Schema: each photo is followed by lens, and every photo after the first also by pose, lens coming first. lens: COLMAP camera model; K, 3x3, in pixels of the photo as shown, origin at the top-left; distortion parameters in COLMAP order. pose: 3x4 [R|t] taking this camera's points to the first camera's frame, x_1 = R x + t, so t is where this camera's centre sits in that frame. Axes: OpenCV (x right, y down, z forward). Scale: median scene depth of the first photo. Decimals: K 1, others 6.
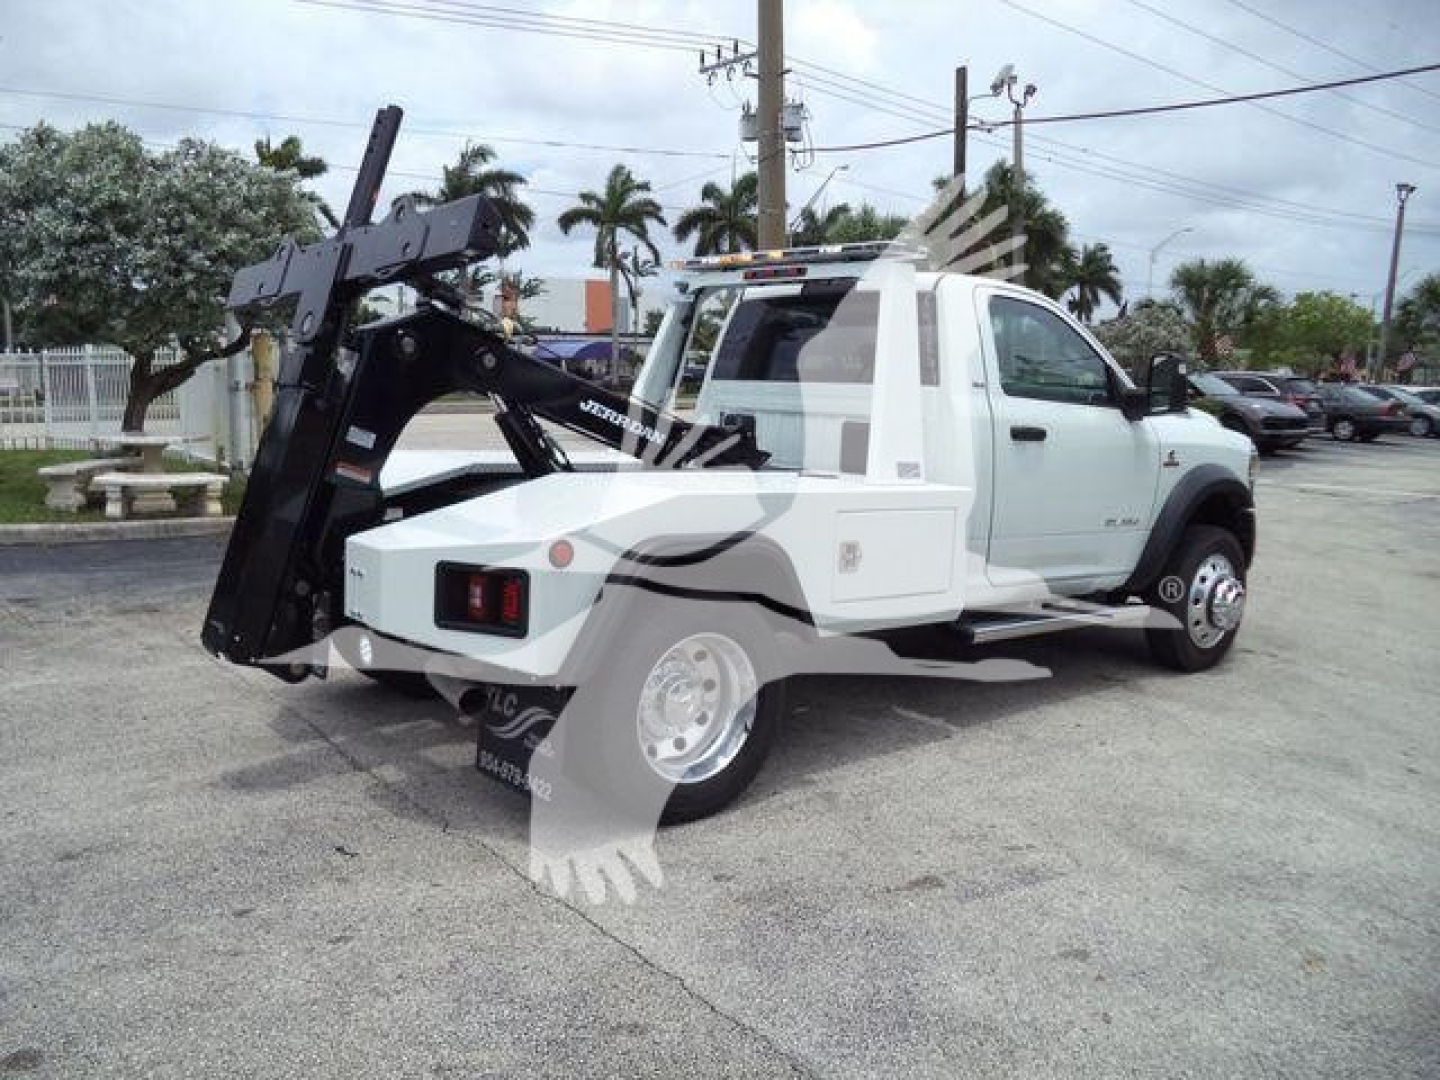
lens RADIAL K [[1178.0, 0, 715.2], [0, 1178.0, 535.9], [0, 0, 1]] dist [-0.045799, 0.013589]
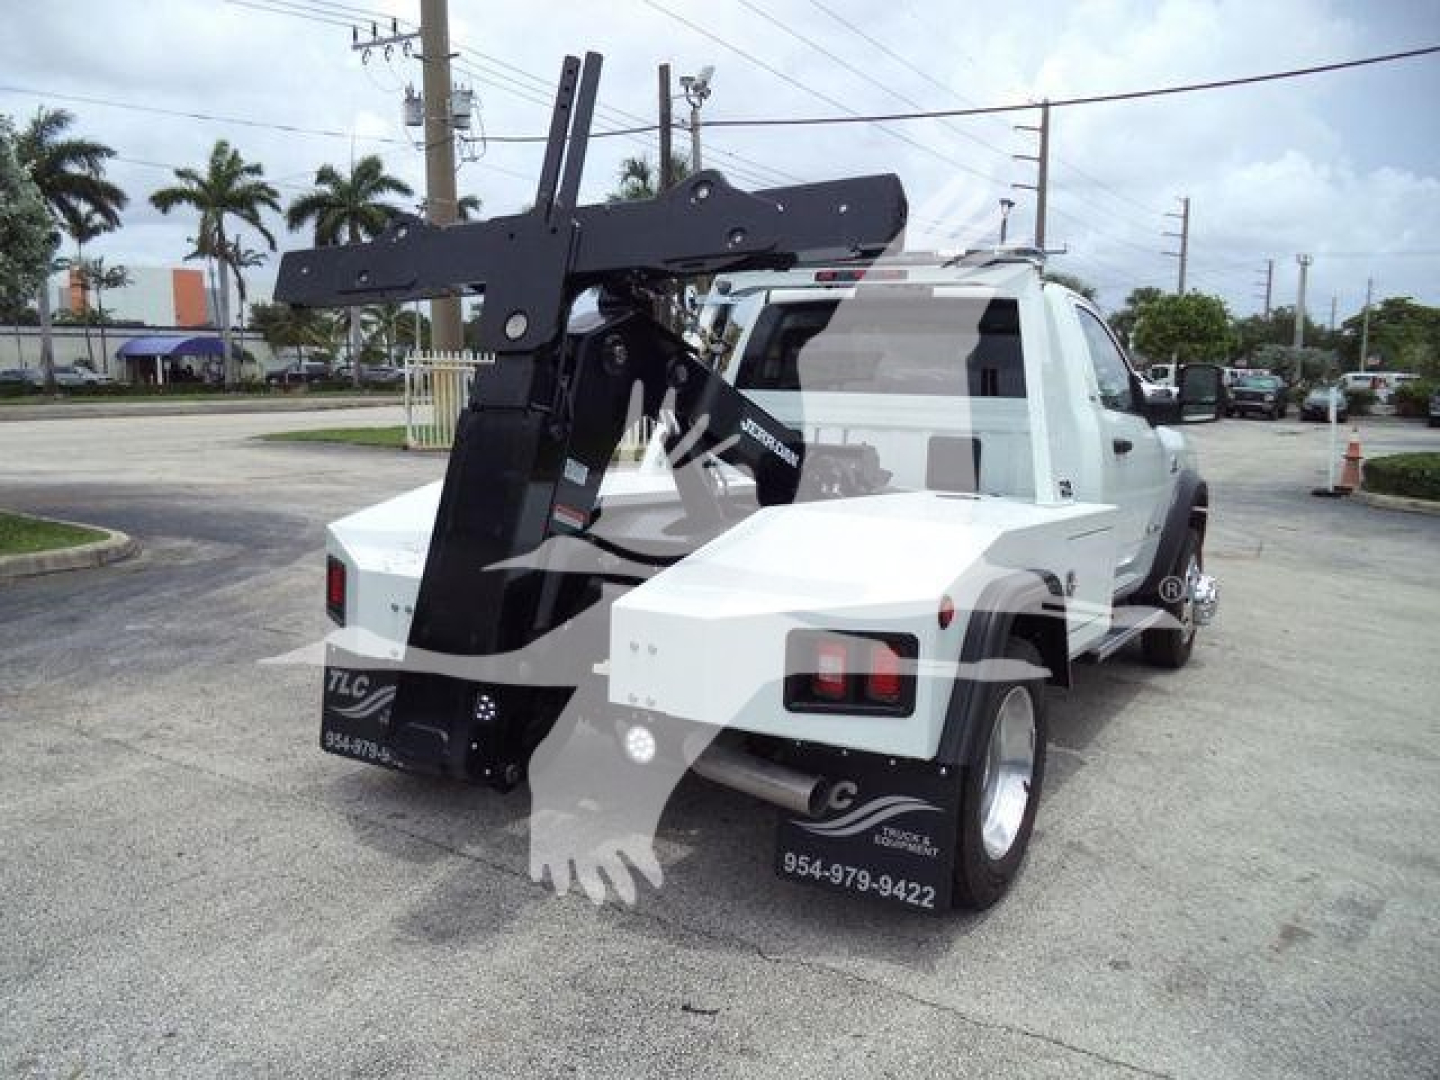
lens RADIAL K [[1178.0, 0, 715.3], [0, 1178.0, 540.8], [0, 0, 1]] dist [-0.045799, 0.013589]
pose [[0.944643, -0.046569, 0.324779, -0.378576], [0.044121, 0.998915, 0.014902, -0.037118], [-0.325121, 0.000252, 0.945672, 0.180109]]
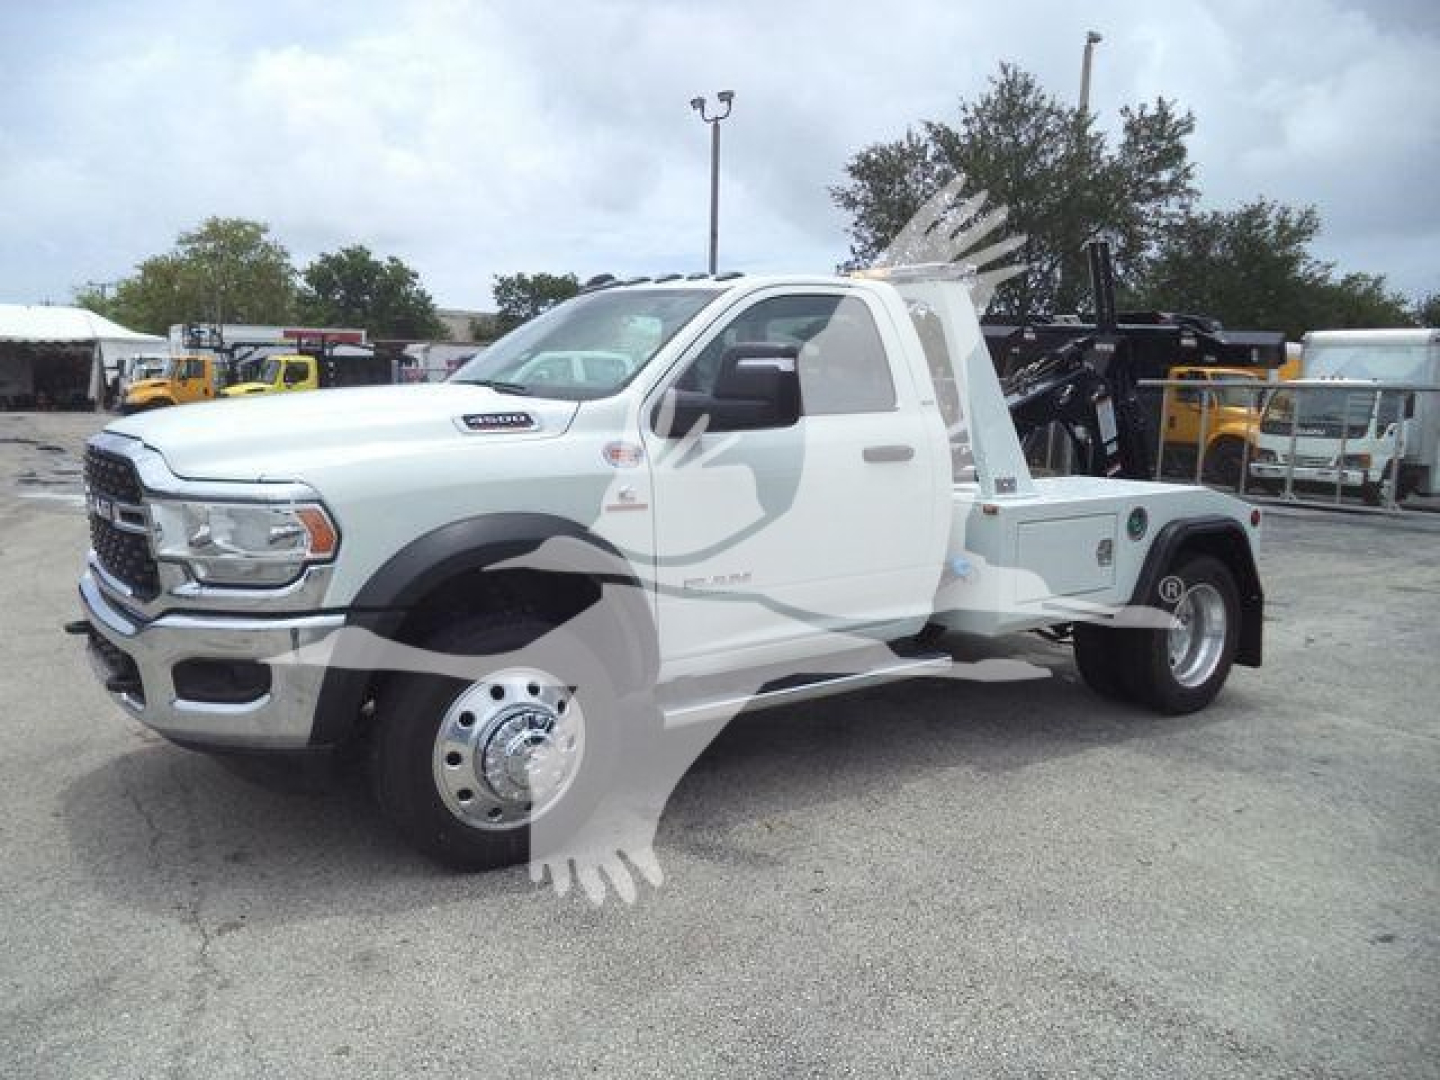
lens RADIAL K [[1178.0, 0, 719.8], [0, 1178.0, 546.1], [0, 0, 1]] dist [-0.045799, 0.013589]
pose [[-0.997772, -0.057483, 0.033871, 0.127785], [-0.046847, 0.965063, 0.257795, -0.285251], [-0.047506, 0.255634, -0.965606, 2.155299]]
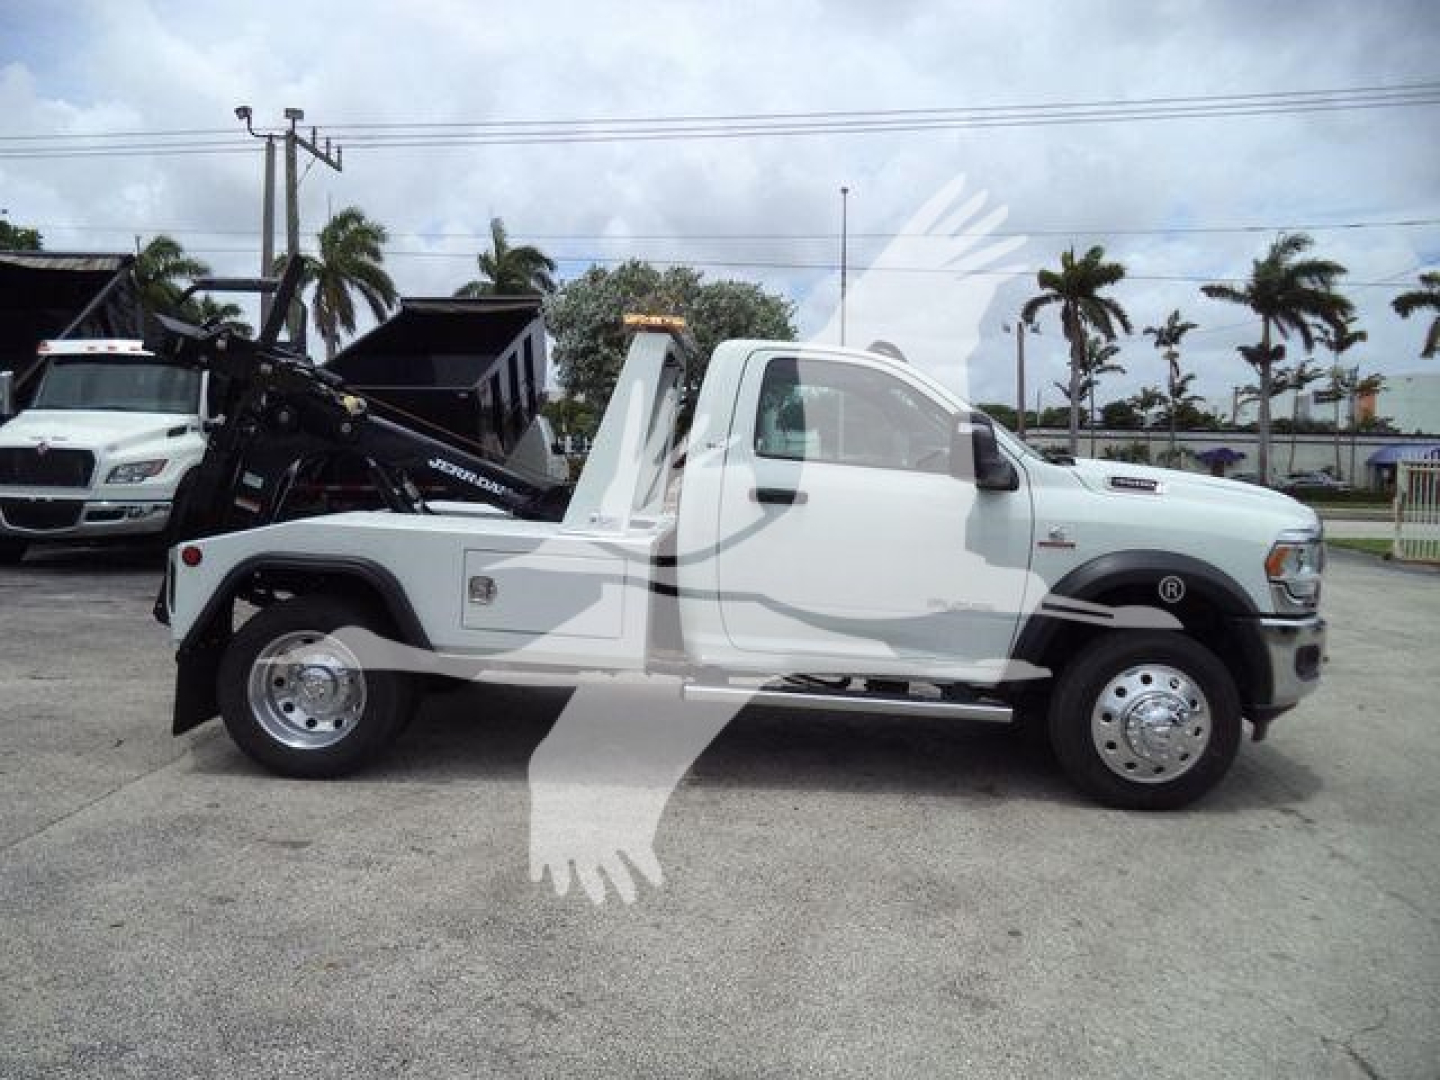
lens RADIAL K [[1178.0, 0, 719.9], [0, 1178.0, 549.2], [0, 0, 1]] dist [-0.045799, 0.013589]
pose [[0.754674, 0.051583, -0.654069, 0.867800], [-0.101901, 0.994023, -0.039182, -0.001116], [0.648138, 0.096219, 0.755420, 0.238012]]
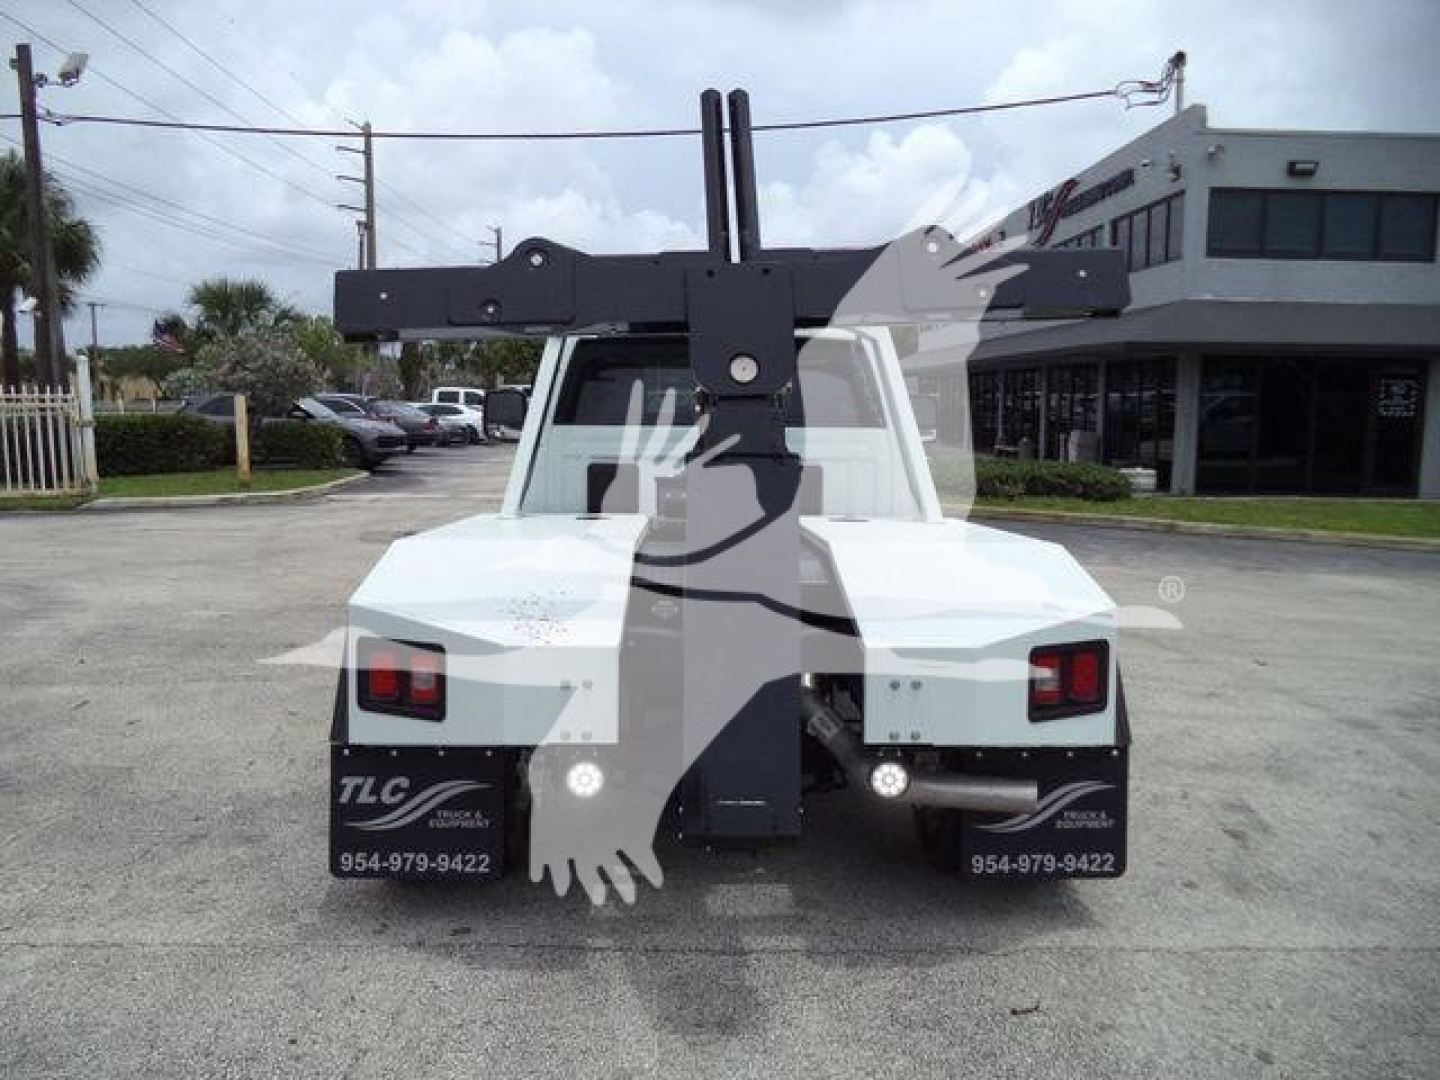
lens RADIAL K [[1178.0, 0, 704.2], [0, 1178.0, 541.8], [0, 0, 1]] dist [-0.045799, 0.013589]
pose [[0.612505, -0.104504, 0.783528, -0.749438], [0.111807, 0.992710, 0.045002, -0.087599], [-0.782519, 0.060040, 0.619725, 0.448306]]
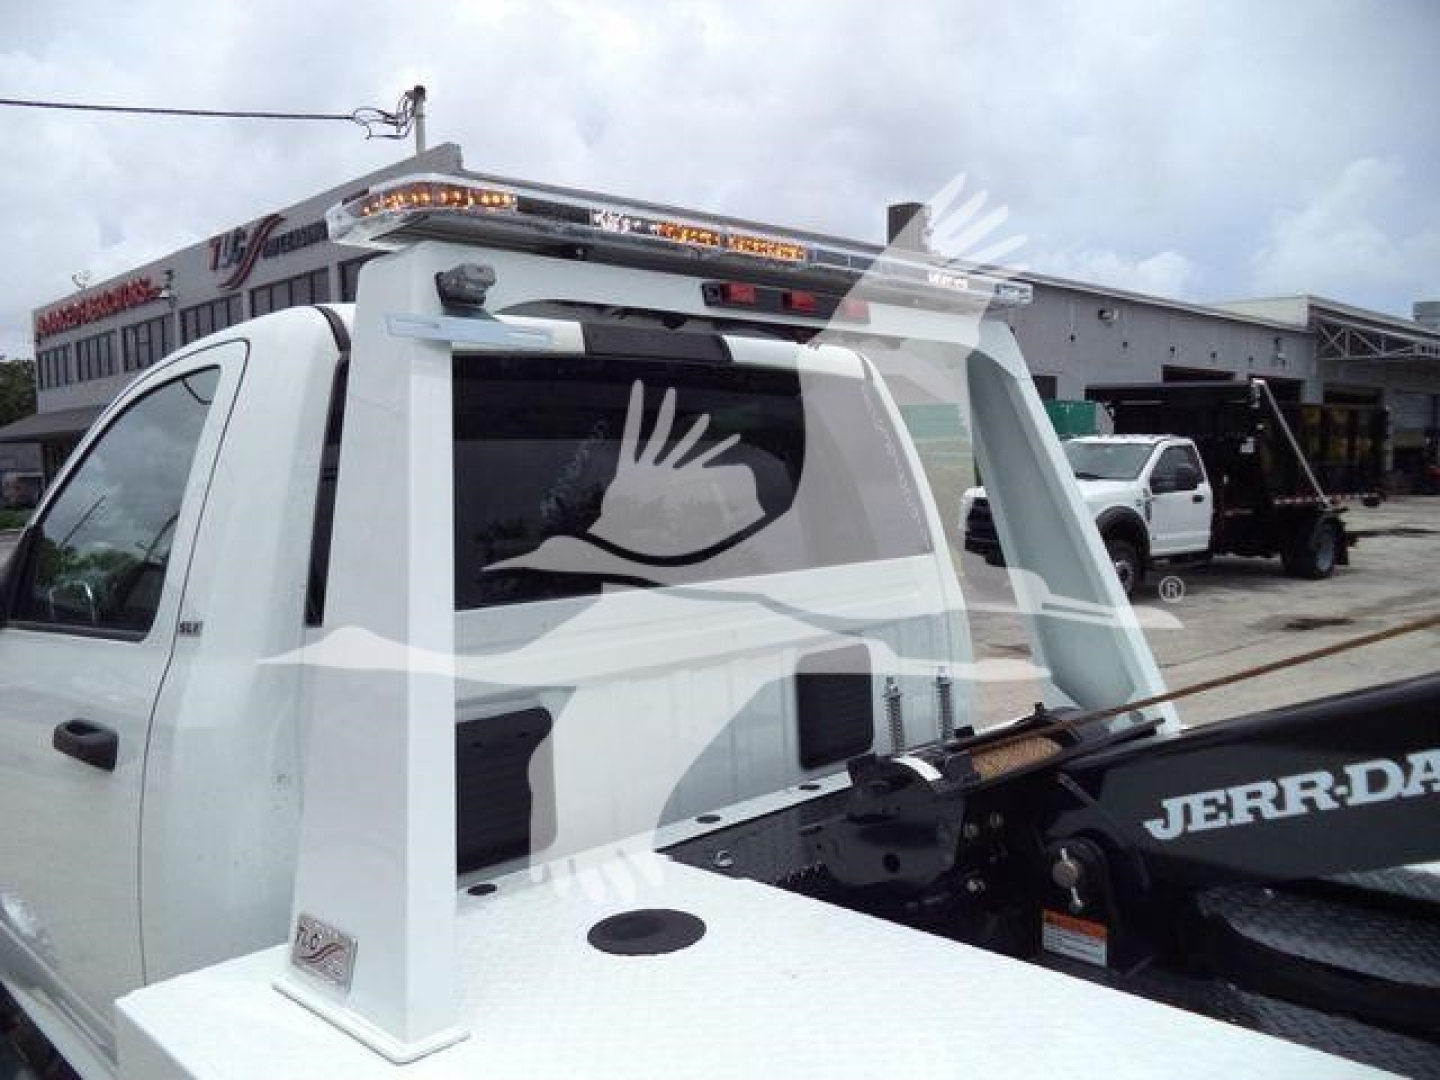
lens RADIAL K [[1178.0, 0, 731.9], [0, 1178.0, 540.2], [0, 0, 1]] dist [-0.045799, 0.013589]
pose [[-0.103332, -0.085112, 0.990999, -0.337878], [0.154804, 0.982815, 0.100551, -0.197194], [-0.982526, 0.163801, -0.088381, 1.107385]]
